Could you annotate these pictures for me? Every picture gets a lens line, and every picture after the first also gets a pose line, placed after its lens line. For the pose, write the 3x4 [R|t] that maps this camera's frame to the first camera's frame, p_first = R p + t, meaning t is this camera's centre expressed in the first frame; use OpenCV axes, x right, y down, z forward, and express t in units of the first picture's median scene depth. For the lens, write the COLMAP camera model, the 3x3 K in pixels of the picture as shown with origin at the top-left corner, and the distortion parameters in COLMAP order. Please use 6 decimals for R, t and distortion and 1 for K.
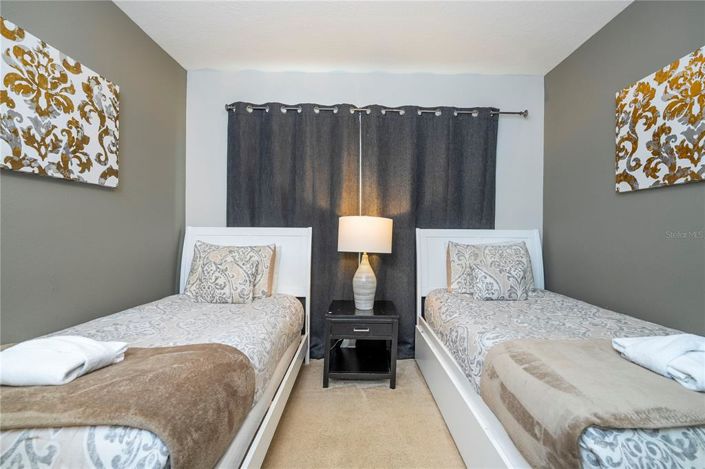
lens RADIAL K [[315.7, 0, 354.6], [0, 315.7, 234.6], [0, 0, 1]] dist [-0.004343, 0.000485]
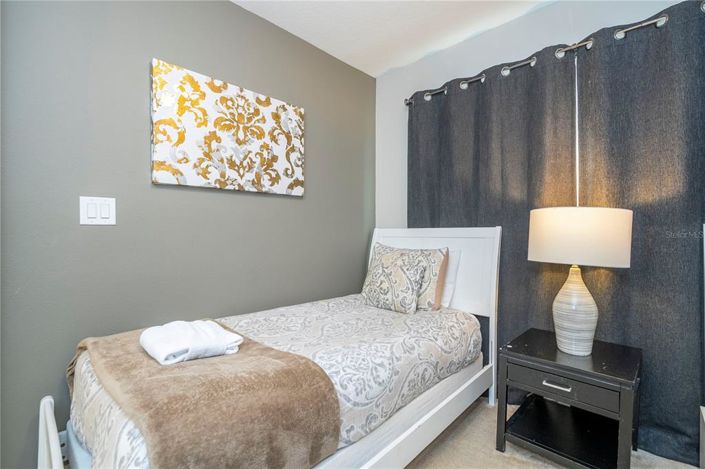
lens RADIAL K [[315.7, 0, 352.8], [0, 315.7, 232.4], [0, 0, 1]] dist [-0.004343, 0.000485]
pose [[0.728091, -0.008287, -0.685431, 0.144188], [0.001153, 0.999940, -0.010864, -0.001268], [0.685480, 0.007120, 0.728057, 0.230138]]
